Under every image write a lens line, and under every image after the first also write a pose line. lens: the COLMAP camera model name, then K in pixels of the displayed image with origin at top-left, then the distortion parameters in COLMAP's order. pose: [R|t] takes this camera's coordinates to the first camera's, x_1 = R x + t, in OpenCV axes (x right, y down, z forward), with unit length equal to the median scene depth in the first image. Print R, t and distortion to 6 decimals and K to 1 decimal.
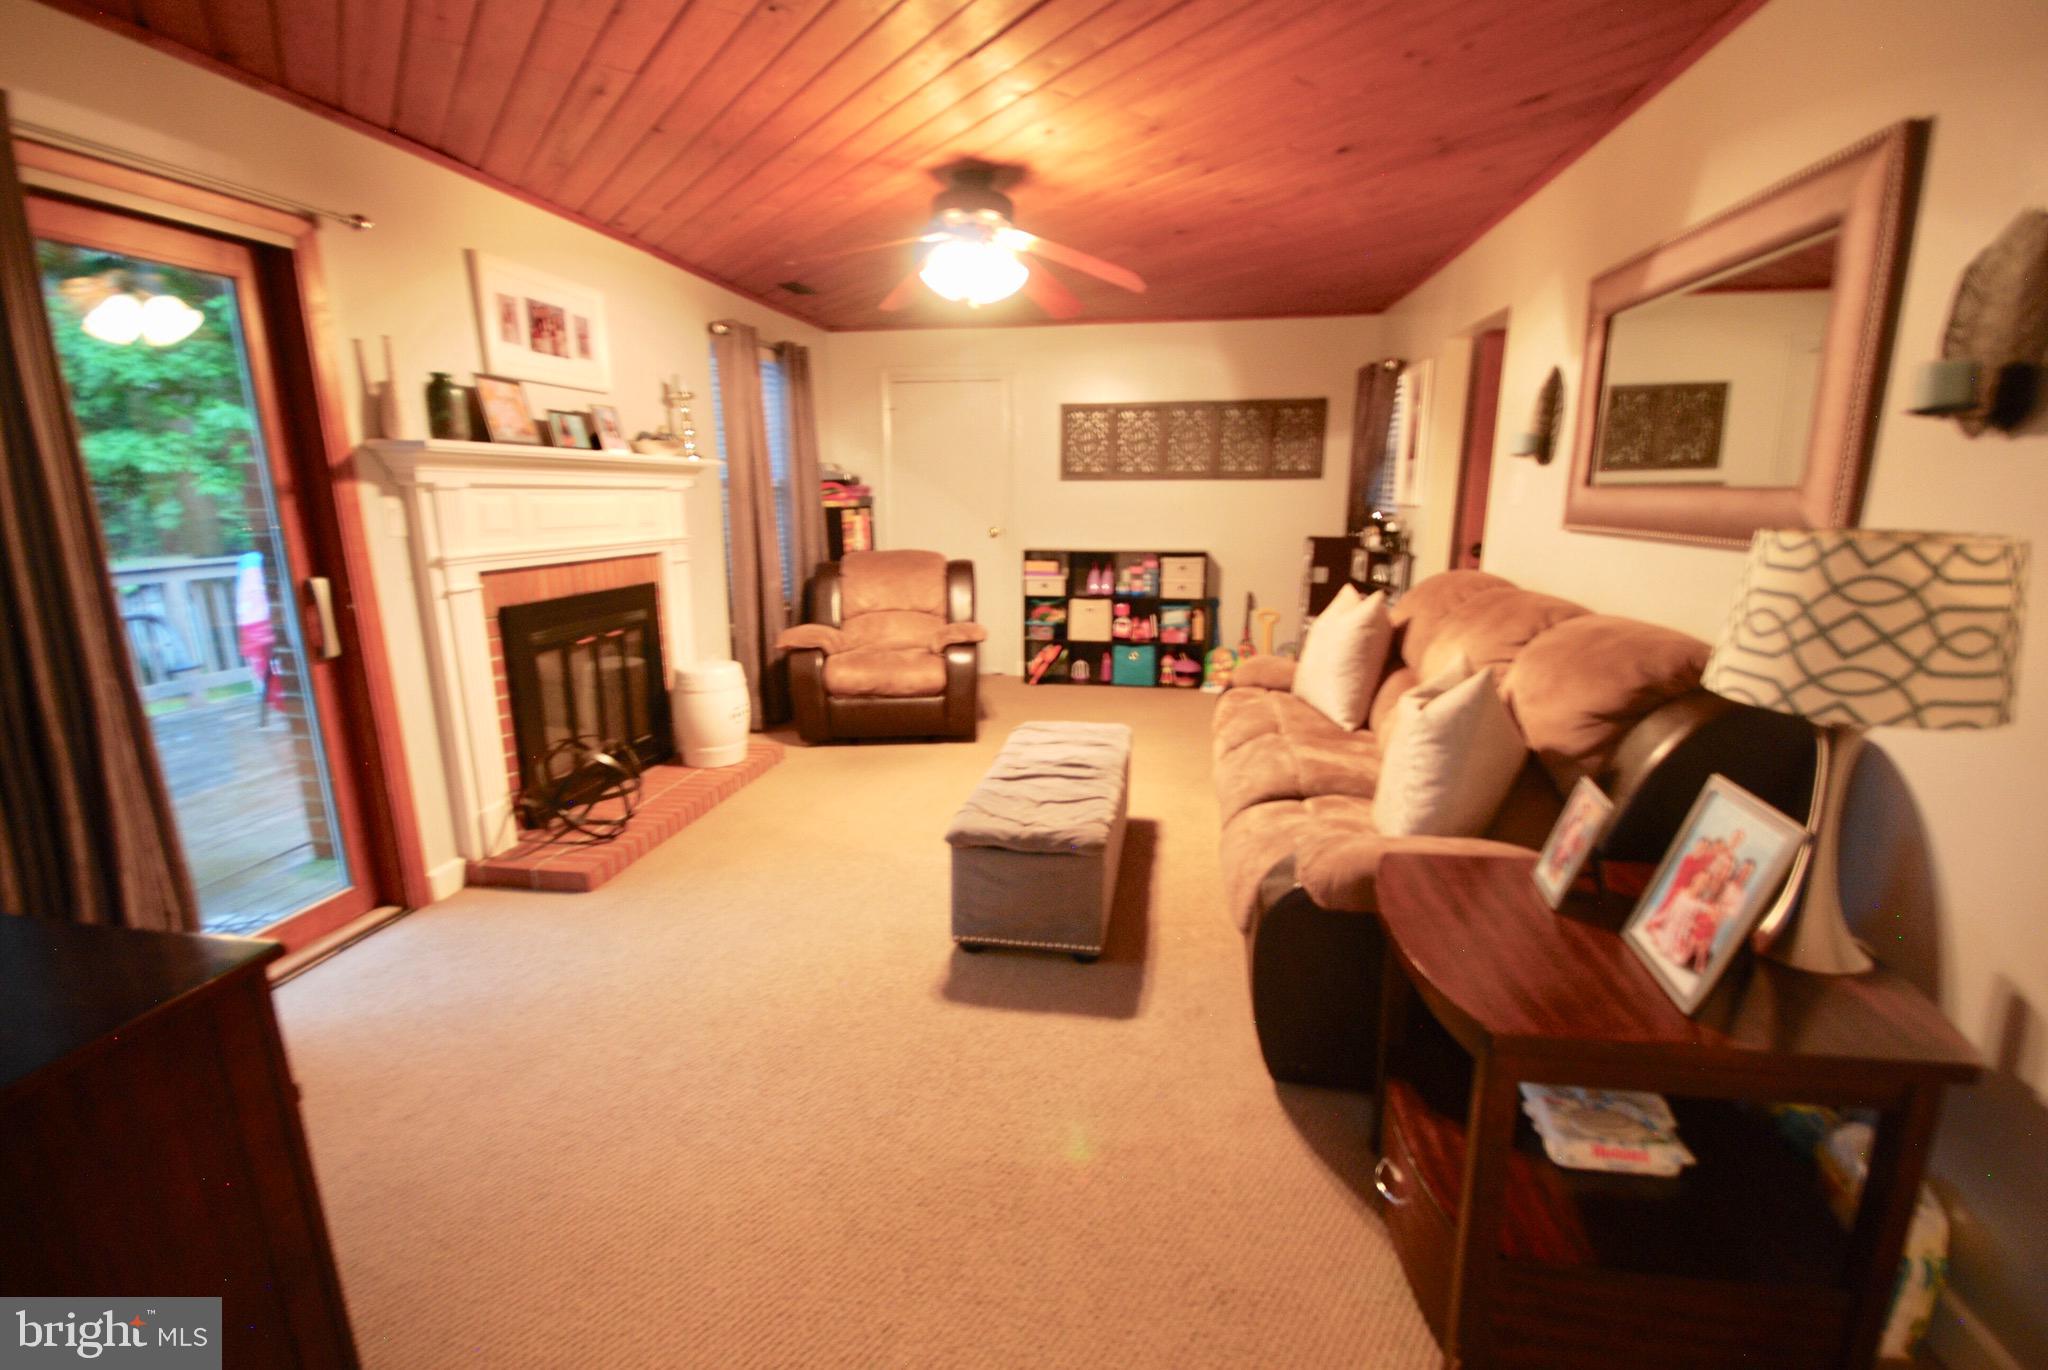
lens RADIAL K [[898.4, 0, 1023.6], [0, 898.4, 697.2], [0, 0, 1]] dist [0.001578, 0.000298]
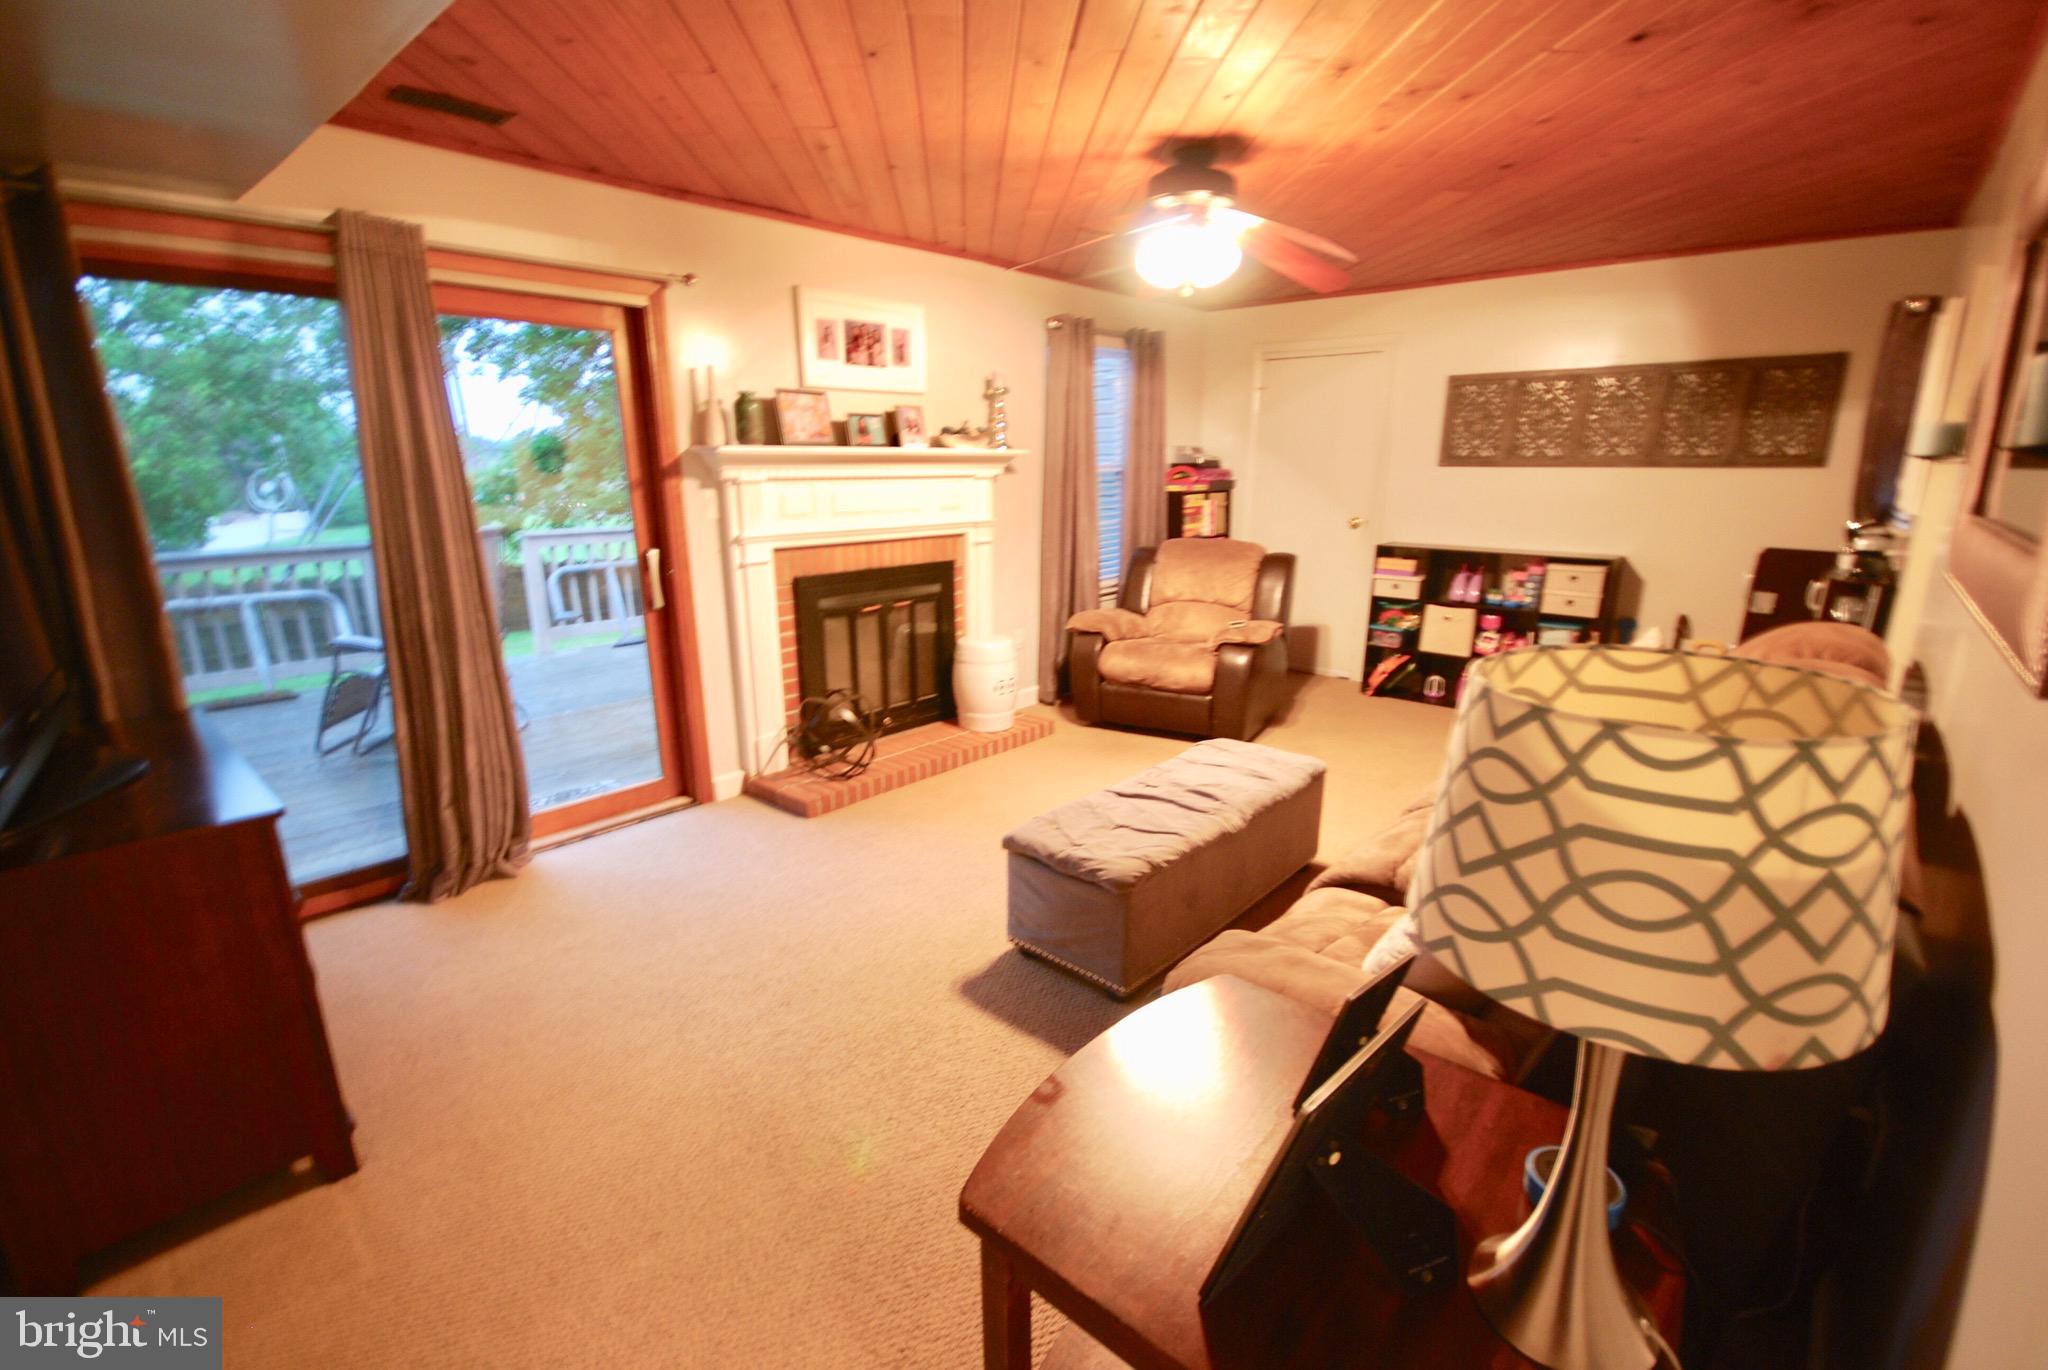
lens RADIAL K [[899.0, 0, 1023.2], [0, 899.0, 696.4], [0, 0, 1]] dist [0.004912, -0.006089]
pose [[0.845415, 0.140577, -0.515278, 0.324906], [-0.123009, 0.990054, 0.068284, -0.057754], [0.519752, 0.005655, 0.854299, 0.102427]]
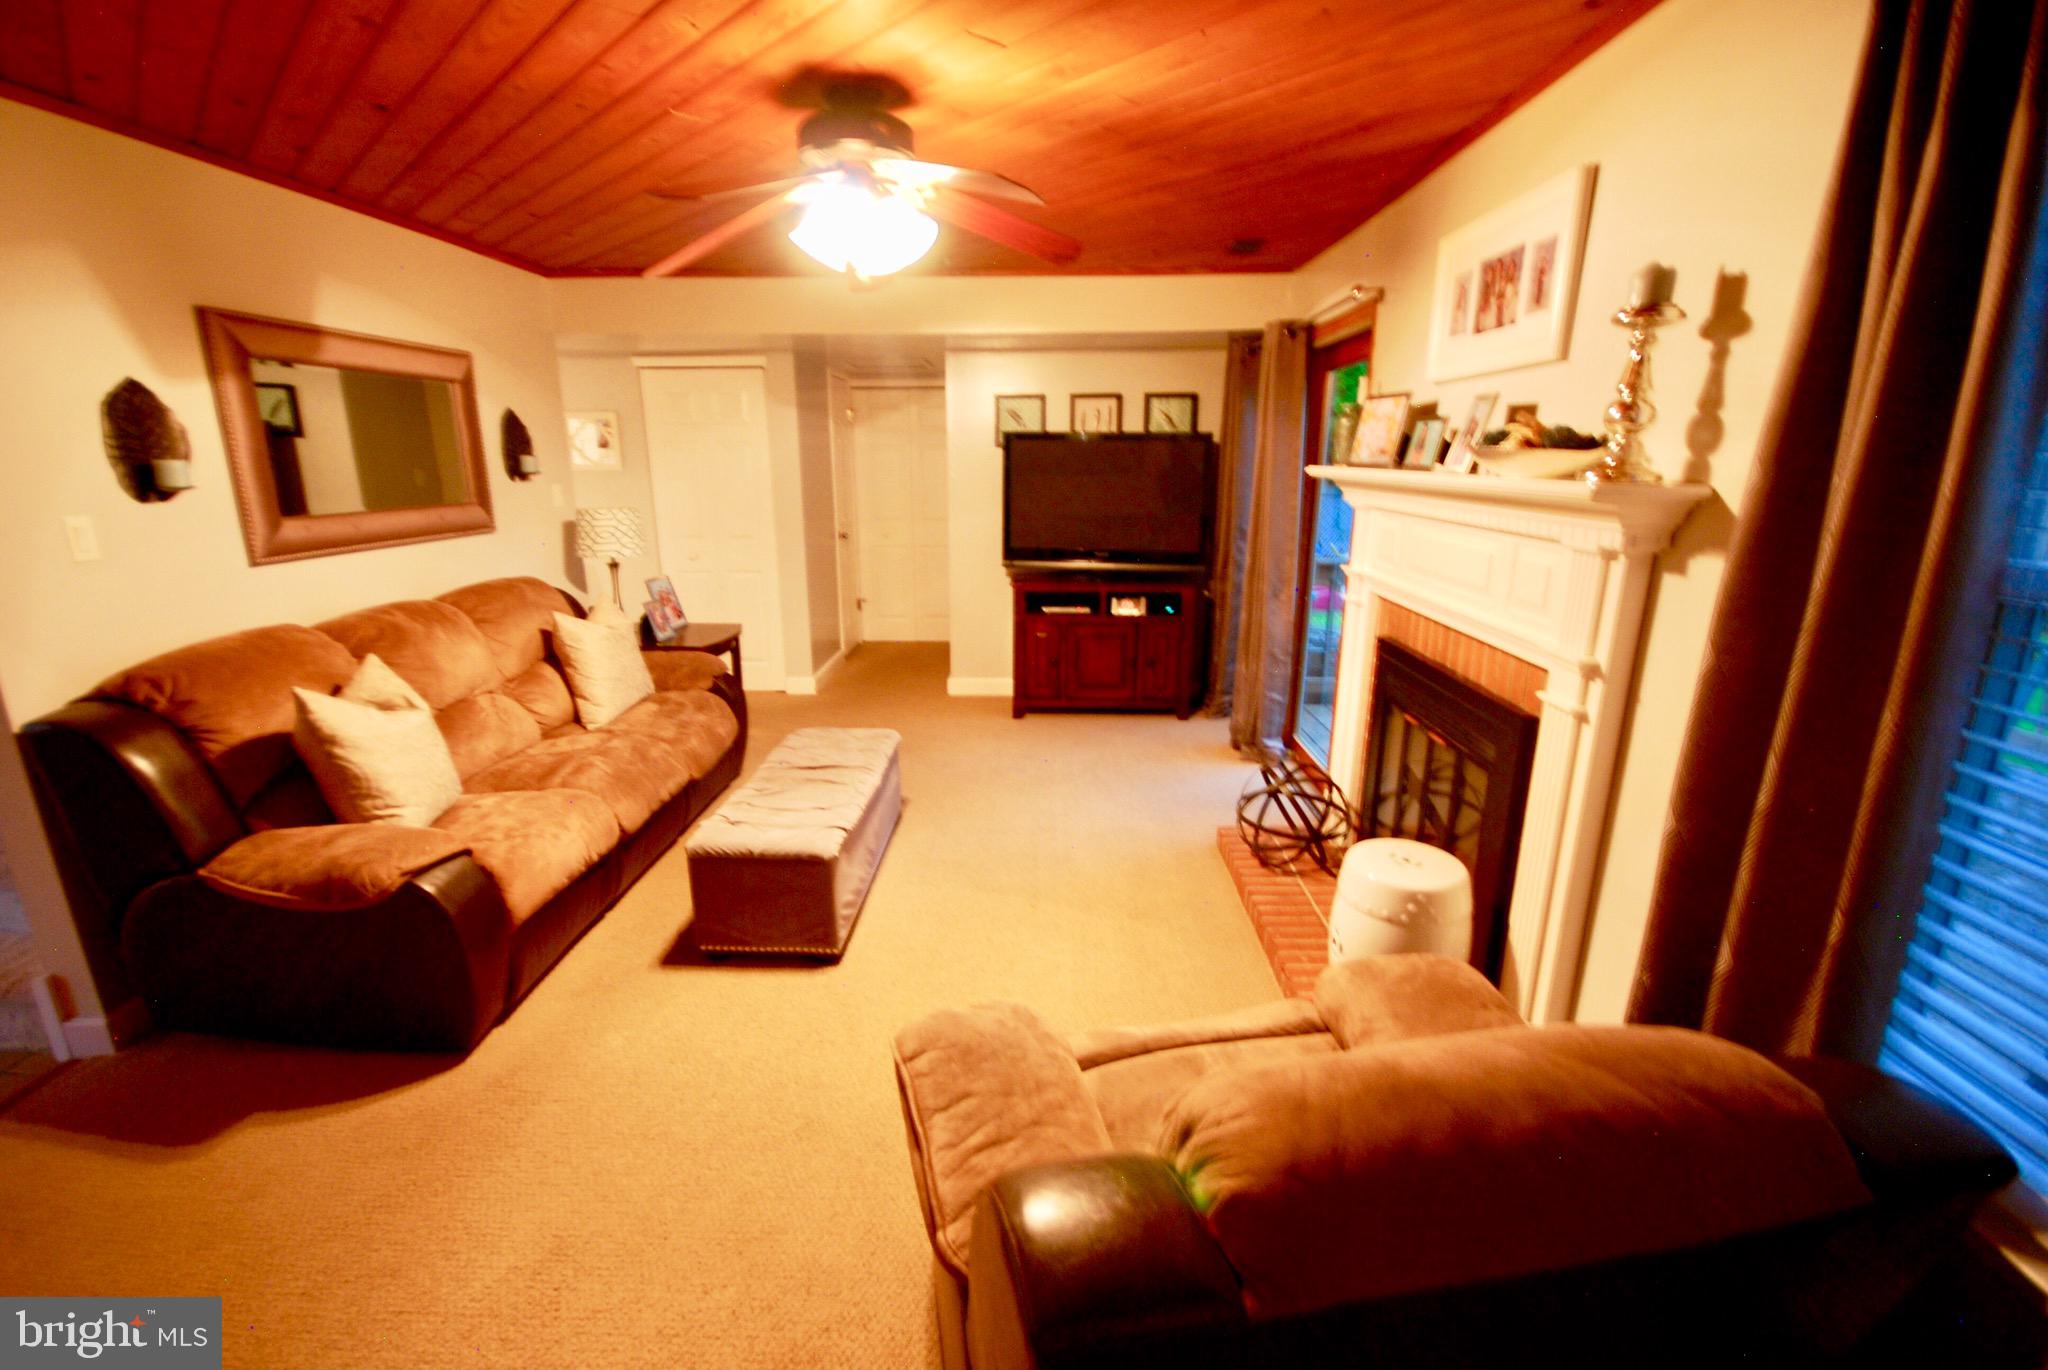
lens RADIAL K [[898.4, 0, 1023.6], [0, 898.4, 697.2], [0, 0, 1]] dist [0.001578, 0.000298]
pose [[-0.990529, 0.032897, -0.133304, -0.071569], [-0.033643, 0.883130, 0.467921, -0.451770], [0.133118, 0.467974, -0.873659, 1.716528]]
